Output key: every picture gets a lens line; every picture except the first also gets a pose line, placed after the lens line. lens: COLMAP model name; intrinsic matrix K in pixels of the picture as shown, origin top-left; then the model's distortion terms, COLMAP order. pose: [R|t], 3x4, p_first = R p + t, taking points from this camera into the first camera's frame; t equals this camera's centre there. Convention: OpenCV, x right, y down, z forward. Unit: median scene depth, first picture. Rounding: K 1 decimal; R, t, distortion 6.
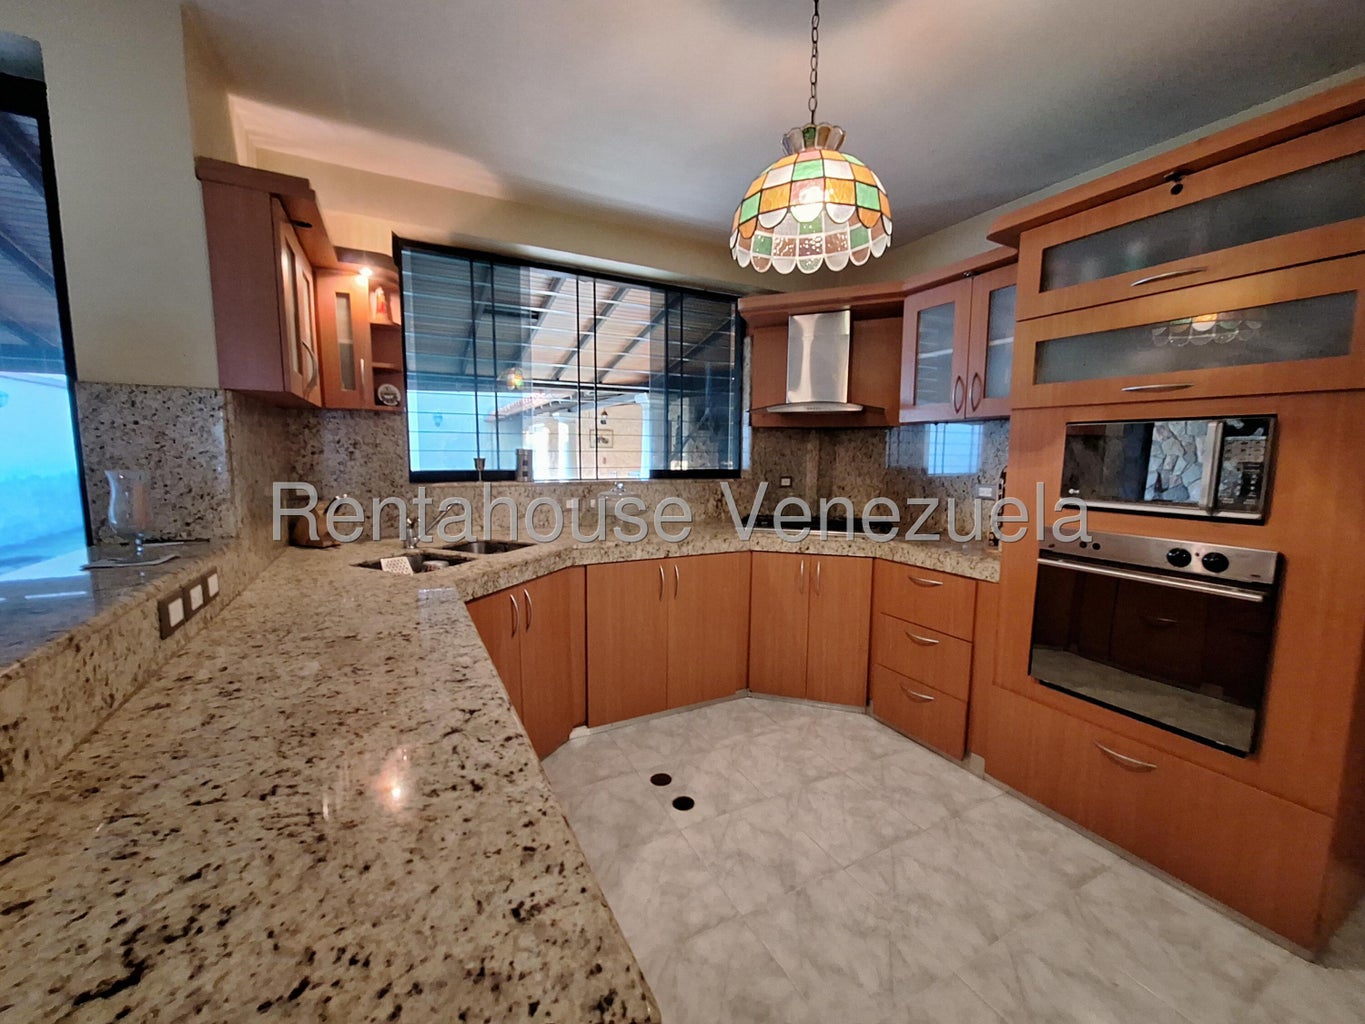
lens RADIAL K [[535.4, 0, 671.8], [0, 535.4, 510.3], [0, 0, 1]] dist [-0.008334, 0.002649]
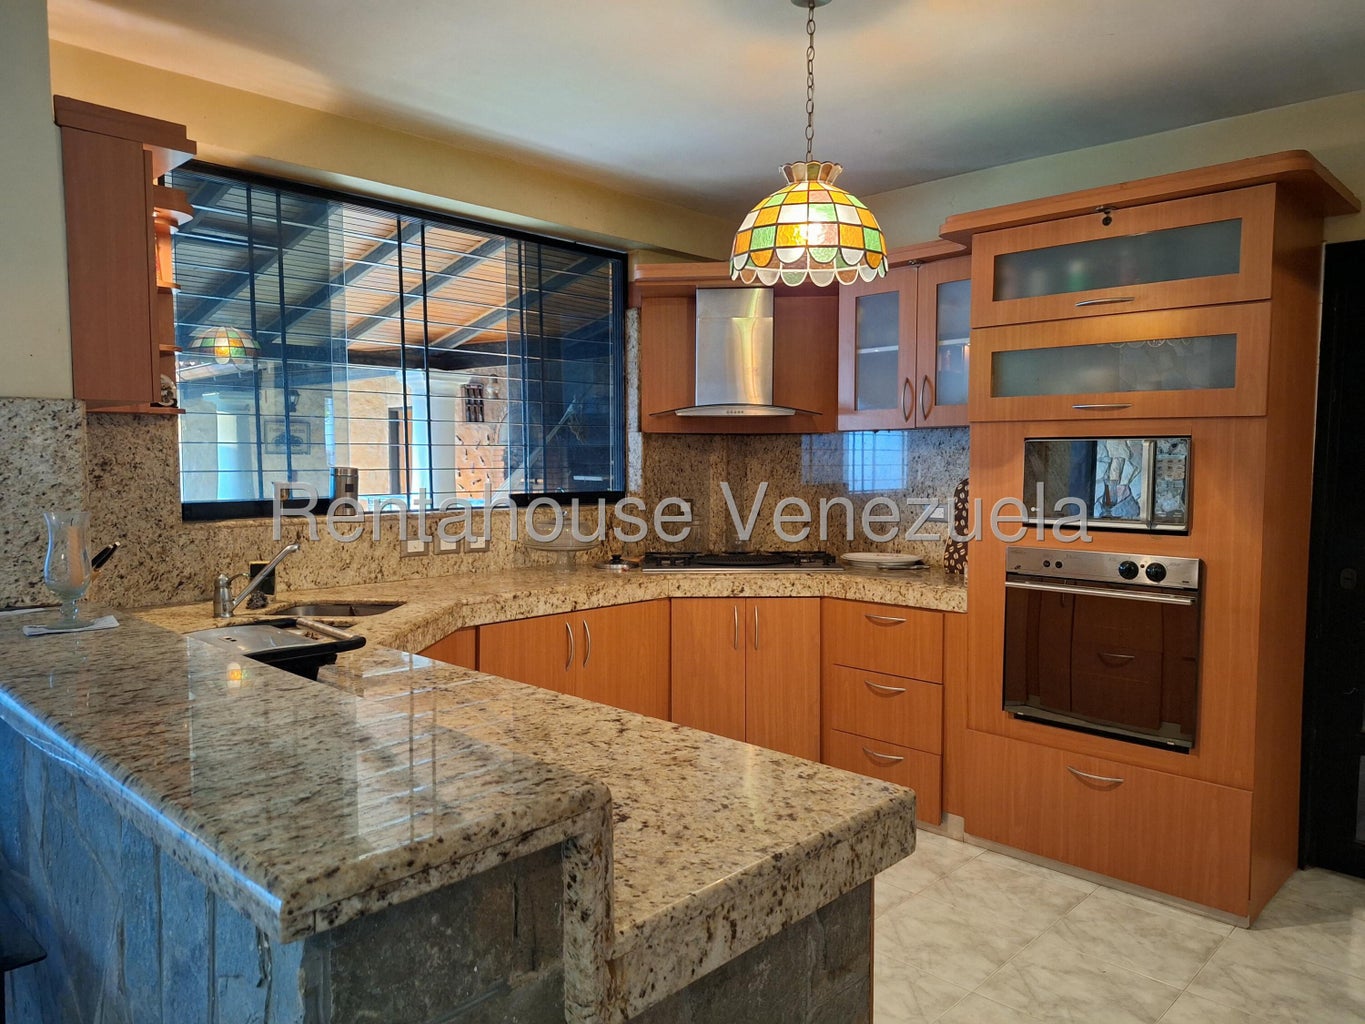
lens RADIAL K [[942.8, 0, 672.8], [0, 942.8, 518.8], [0, 0, 1]] dist [0.045842, -0.036972]
pose [[0.950972, -0.028187, 0.307991, -0.386100], [0.040714, 0.998581, -0.034322, 0.013797], [-0.306587, 0.045179, 0.950770, -0.416311]]
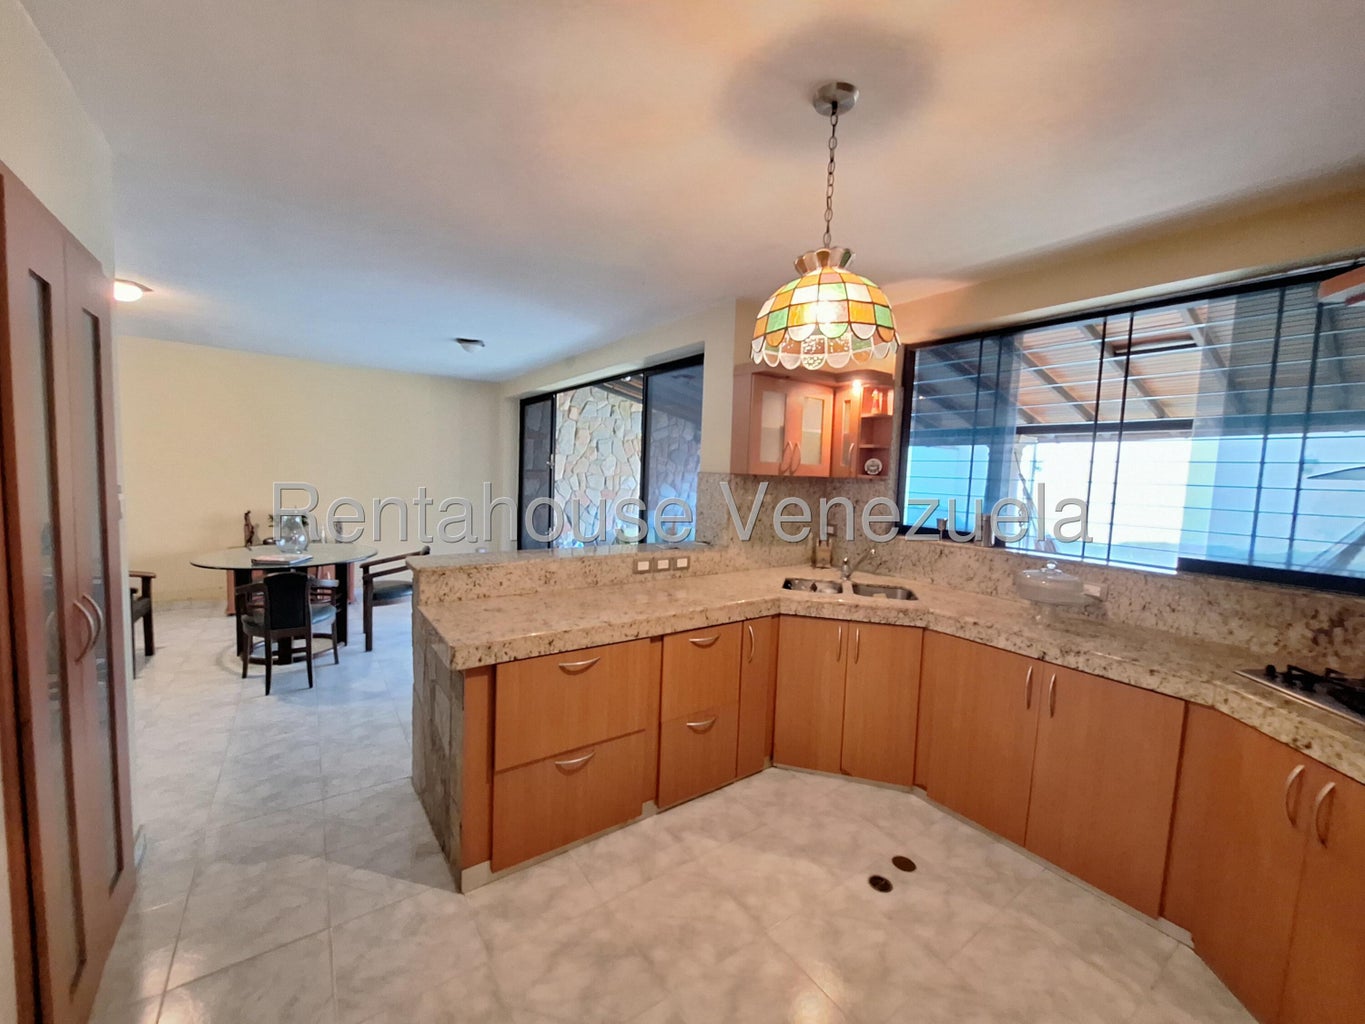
lens RADIAL K [[535.4, 0, 682.0], [0, 535.4, 509.8], [0, 0, 1]] dist [-0.008334, 0.002649]
pose [[0.141021, 0.068268, -0.987650, 0.958548], [-0.146653, 0.988054, 0.047356, -0.130370], [0.979084, 0.138164, 0.149348, 0.436980]]
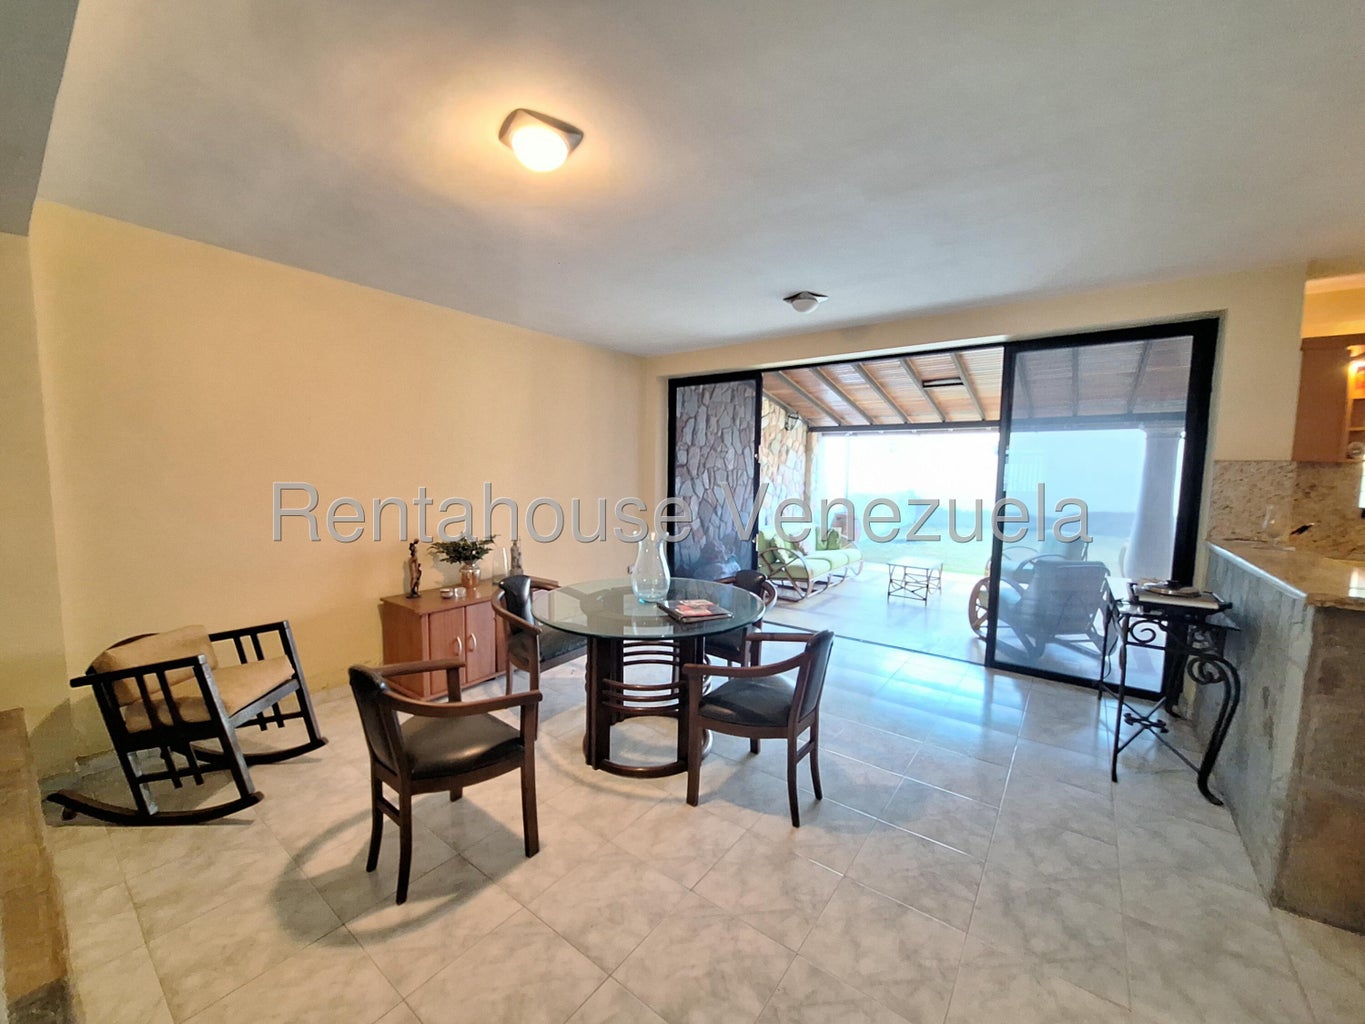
lens RADIAL K [[535.4, 0, 684.3], [0, 535.4, 511.5], [0, 0, 1]] dist [-0.008334, 0.002649]
pose [[0.429854, 0.073037, -0.899940, -0.077340], [-0.106208, 0.993893, 0.029933, 0.089503], [0.896630, 0.082714, 0.434986, -1.334651]]
